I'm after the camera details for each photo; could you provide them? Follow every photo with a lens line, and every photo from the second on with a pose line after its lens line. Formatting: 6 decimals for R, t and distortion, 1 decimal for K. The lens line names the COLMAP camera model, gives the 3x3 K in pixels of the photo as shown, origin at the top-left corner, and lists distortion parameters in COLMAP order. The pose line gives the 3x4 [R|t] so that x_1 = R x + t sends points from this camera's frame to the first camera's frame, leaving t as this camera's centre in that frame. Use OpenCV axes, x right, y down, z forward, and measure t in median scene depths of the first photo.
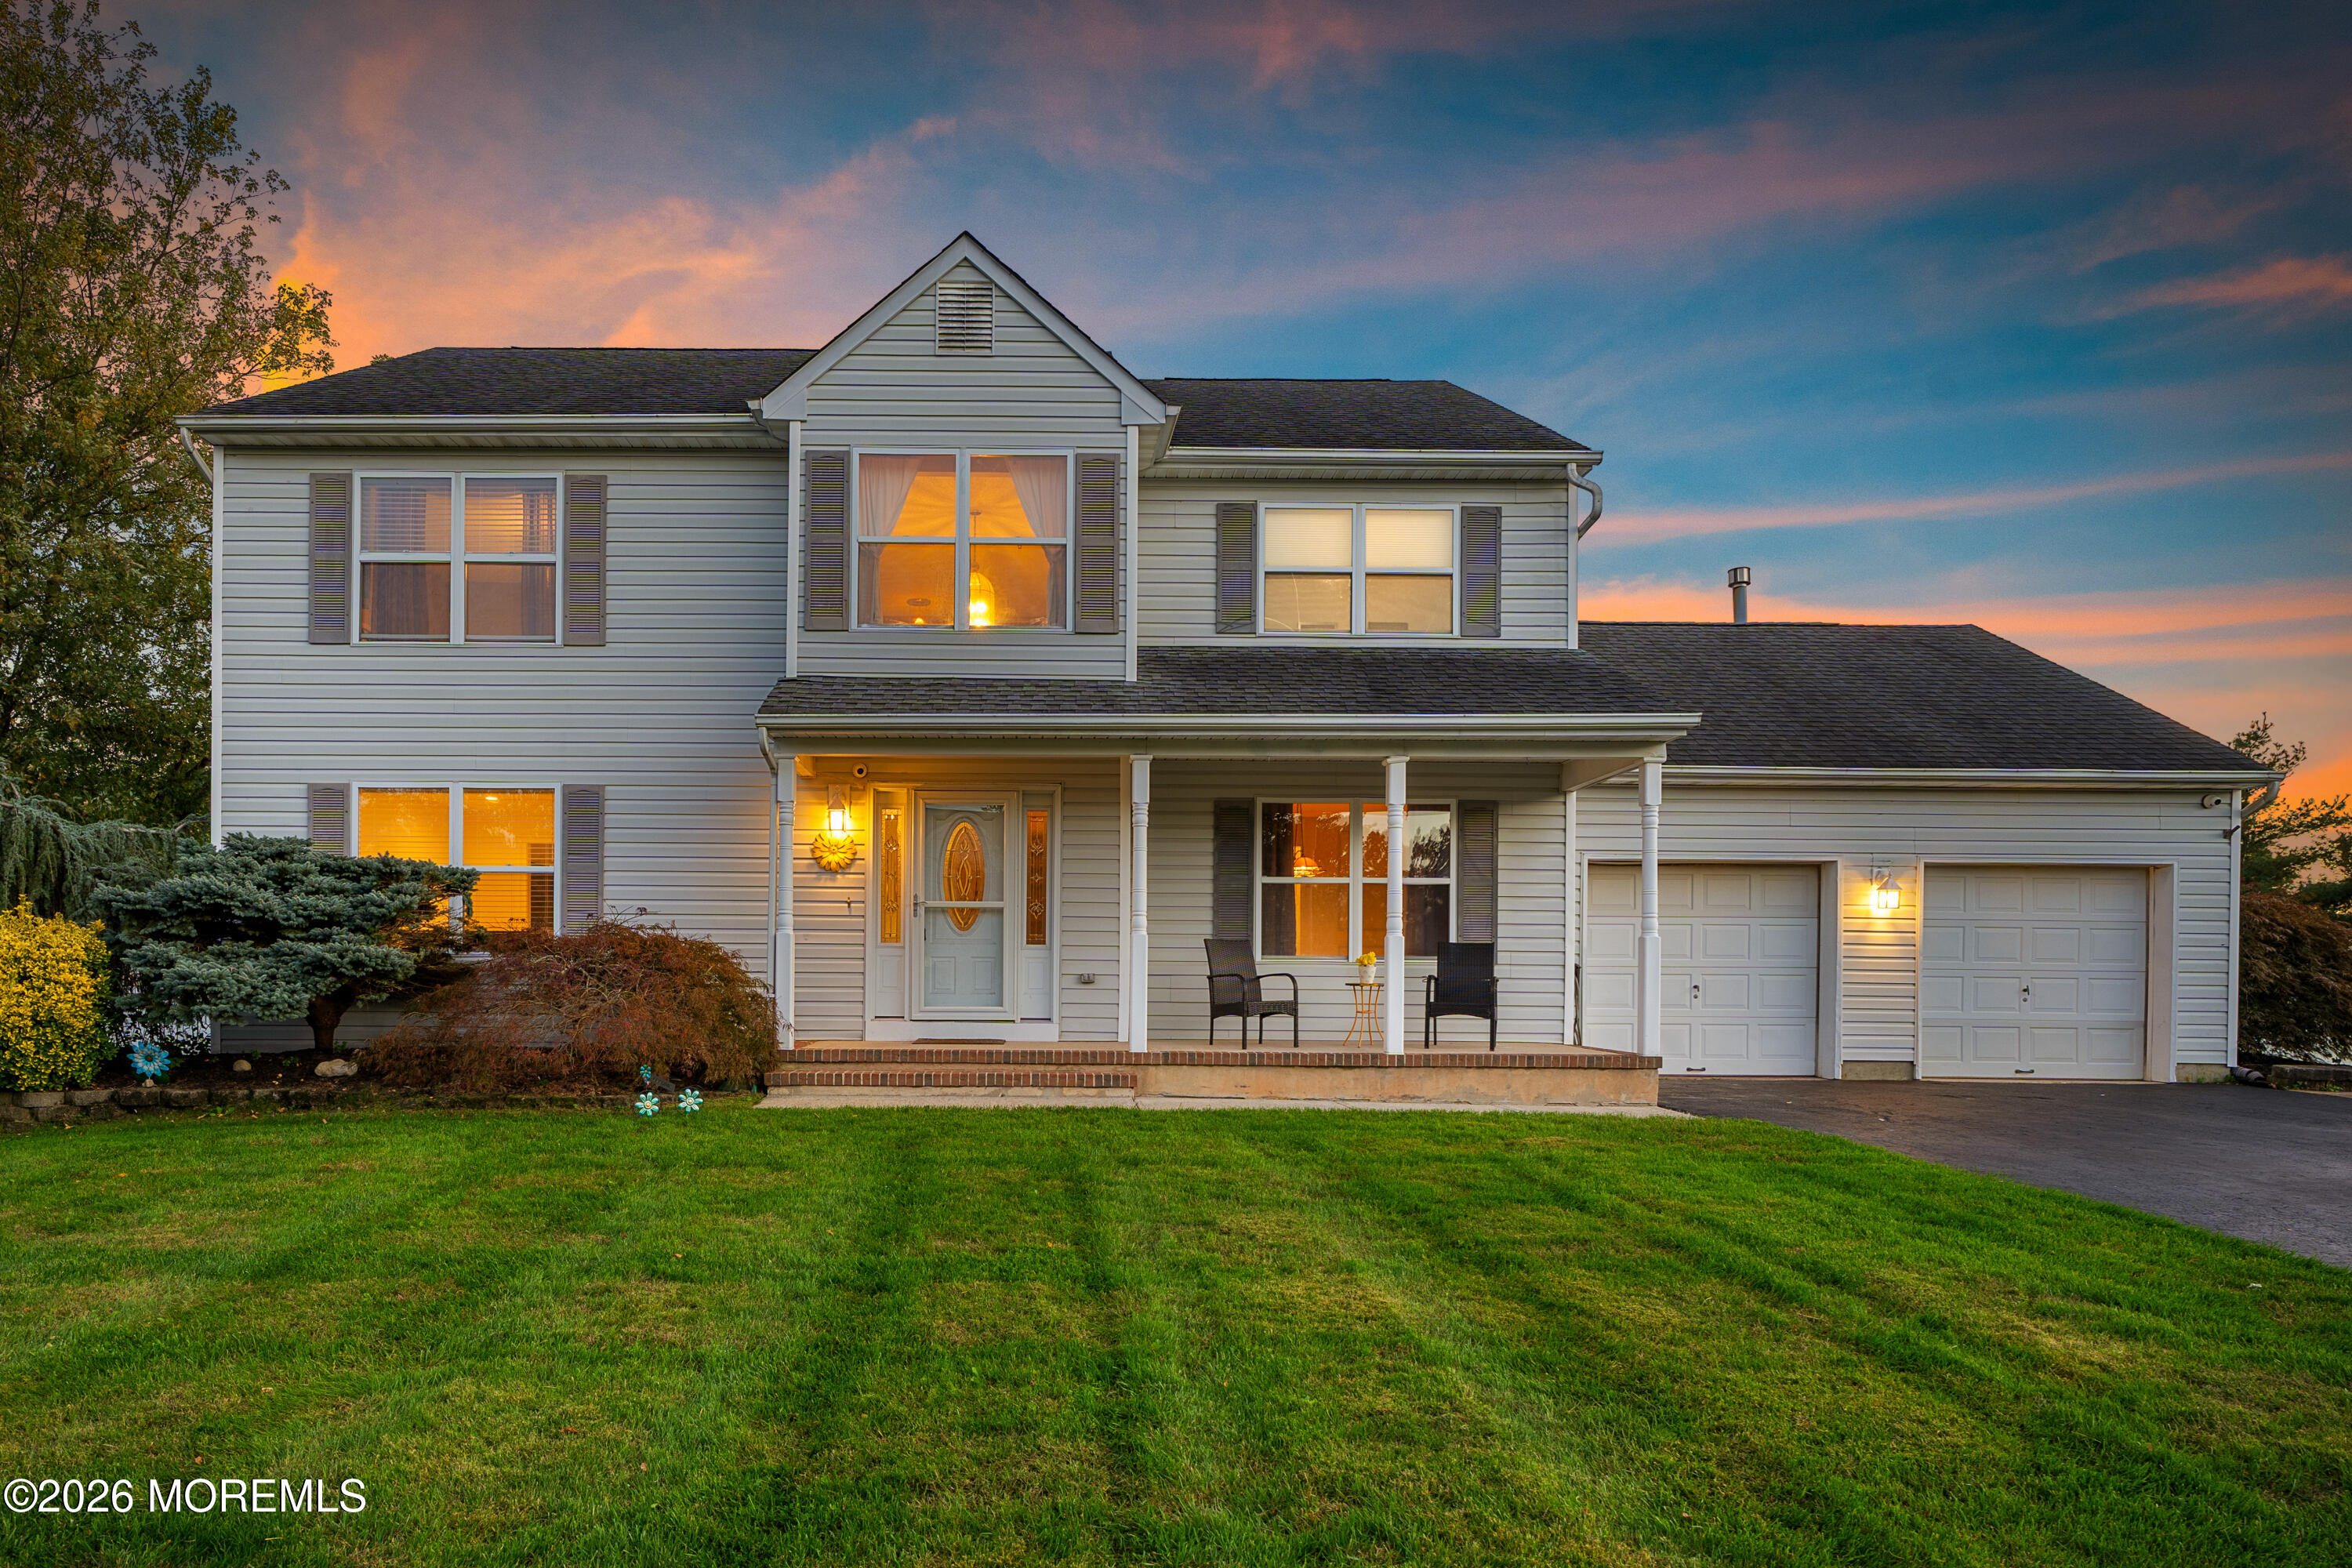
lens RADIAL K [[1073.3, 0, 1174.9], [0, 1073.3, 1004.2], [0, 0, 1]] dist [-0.003438, 0.000044]
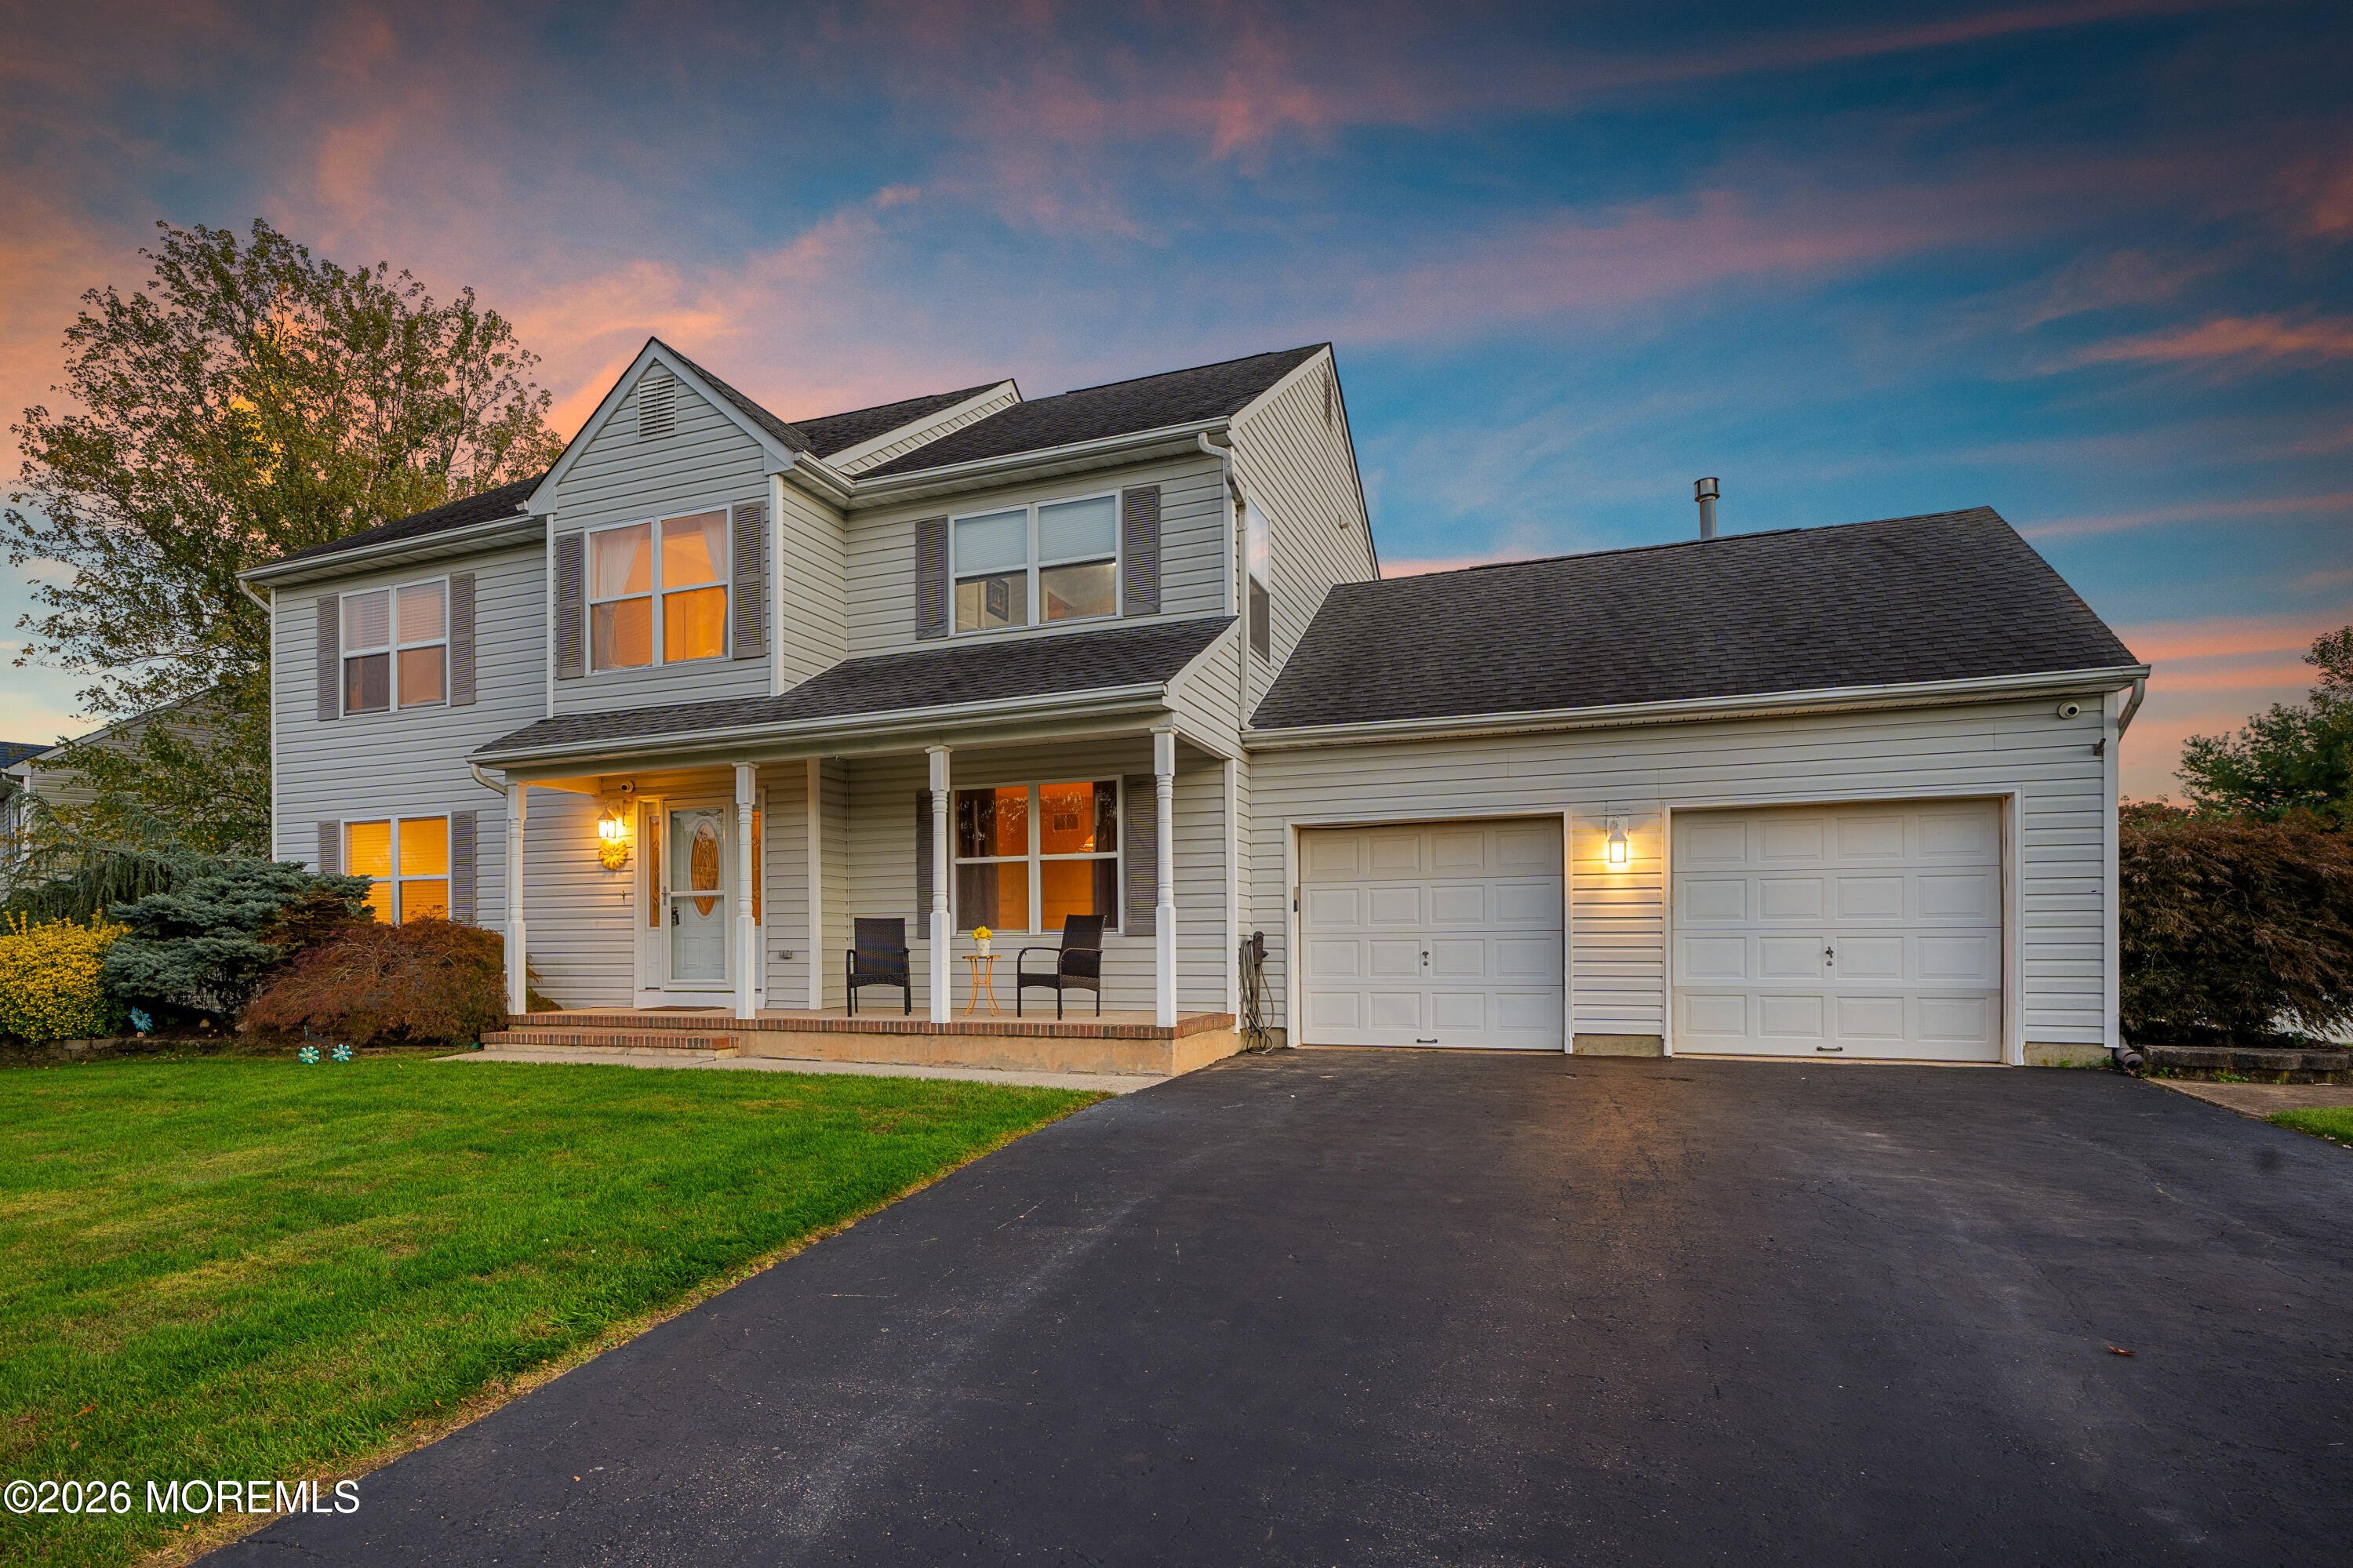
lens RADIAL K [[1064.3, 0, 1285.6], [0, 1064.3, 965.0], [0, 0, 1]] dist [-0.003534, 0.000215]
pose [[0.947575, -0.008854, -0.319411, 0.812247], [0.007652, 0.999958, -0.005016, -0.002735], [0.319442, 0.002309, 0.947603, 0.092061]]
